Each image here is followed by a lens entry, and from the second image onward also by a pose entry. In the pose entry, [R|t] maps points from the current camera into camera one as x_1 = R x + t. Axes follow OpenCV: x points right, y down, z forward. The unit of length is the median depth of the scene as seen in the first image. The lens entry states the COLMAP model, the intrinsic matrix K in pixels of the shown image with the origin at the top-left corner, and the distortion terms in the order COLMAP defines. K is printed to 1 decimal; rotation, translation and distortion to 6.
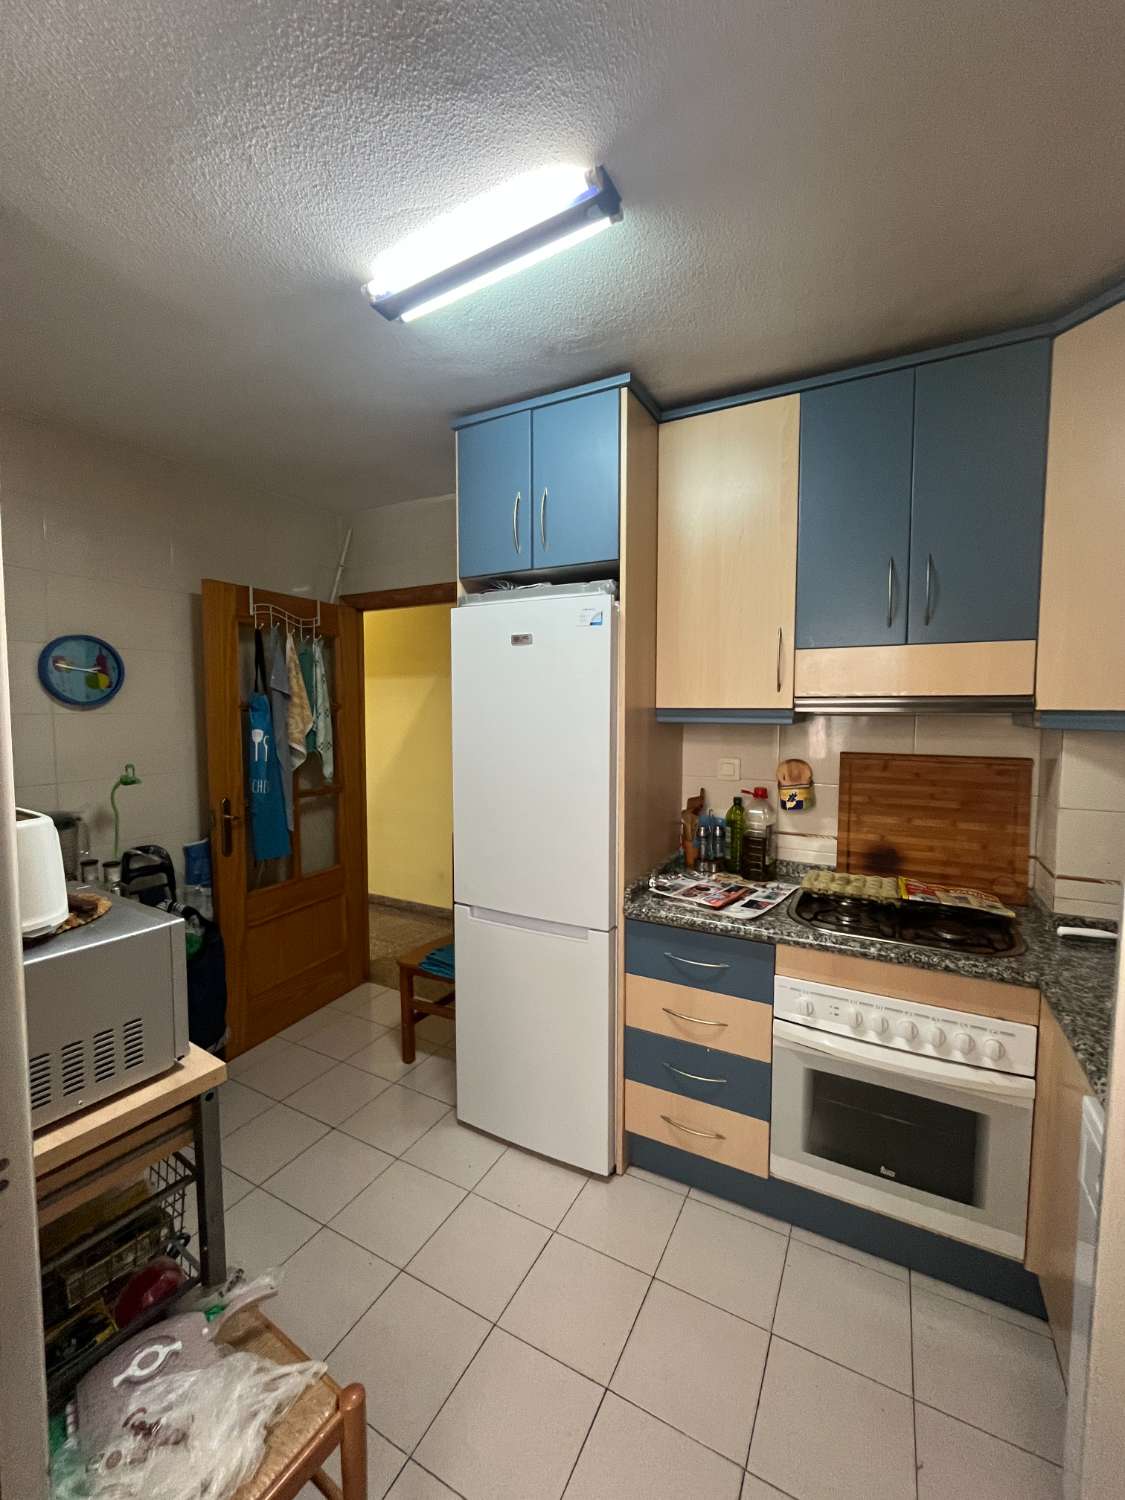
lens RADIAL K [[613.4, 0, 565.7], [0, 613.4, 747.5], [0, 0, 1]] dist [-0.000456, -0.000008]
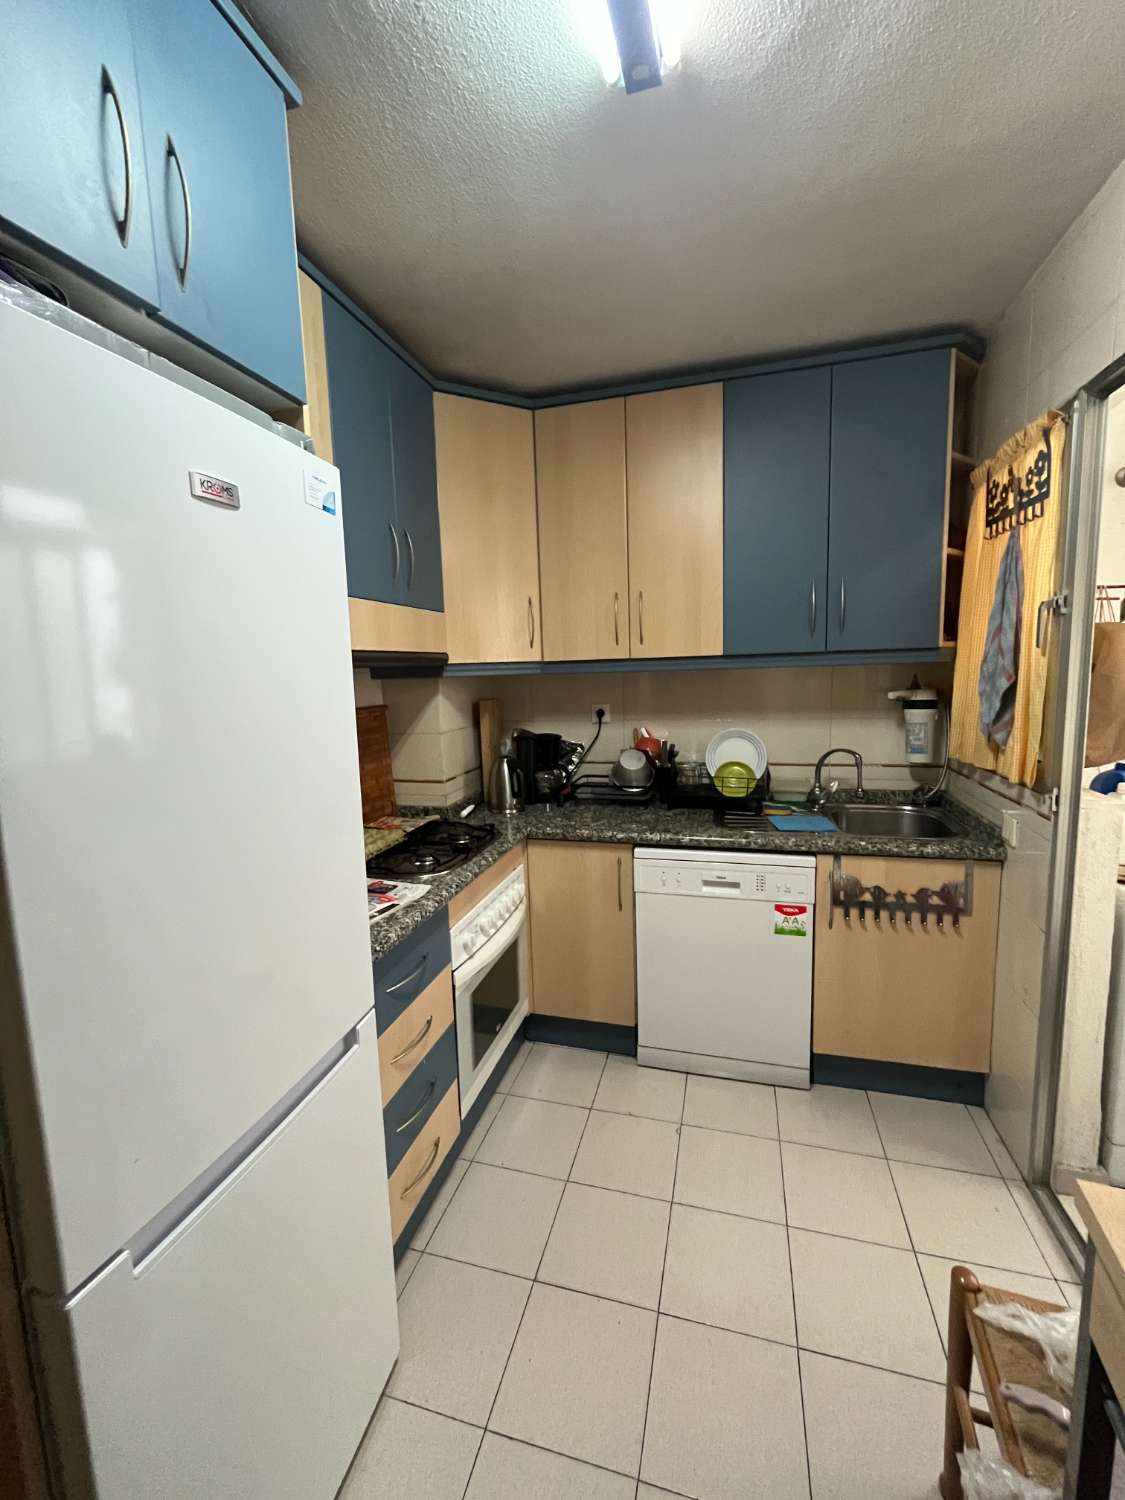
lens RADIAL K [[613.4, 0, 564.9], [0, 613.4, 748.8], [0, 0, 1]] dist [-0.000456, -0.000008]
pose [[-0.220096, -0.121130, 0.967928, -0.579211], [0.098143, 0.984476, 0.145518, -0.041553], [-0.970529, 0.127023, -0.204791, 0.914757]]
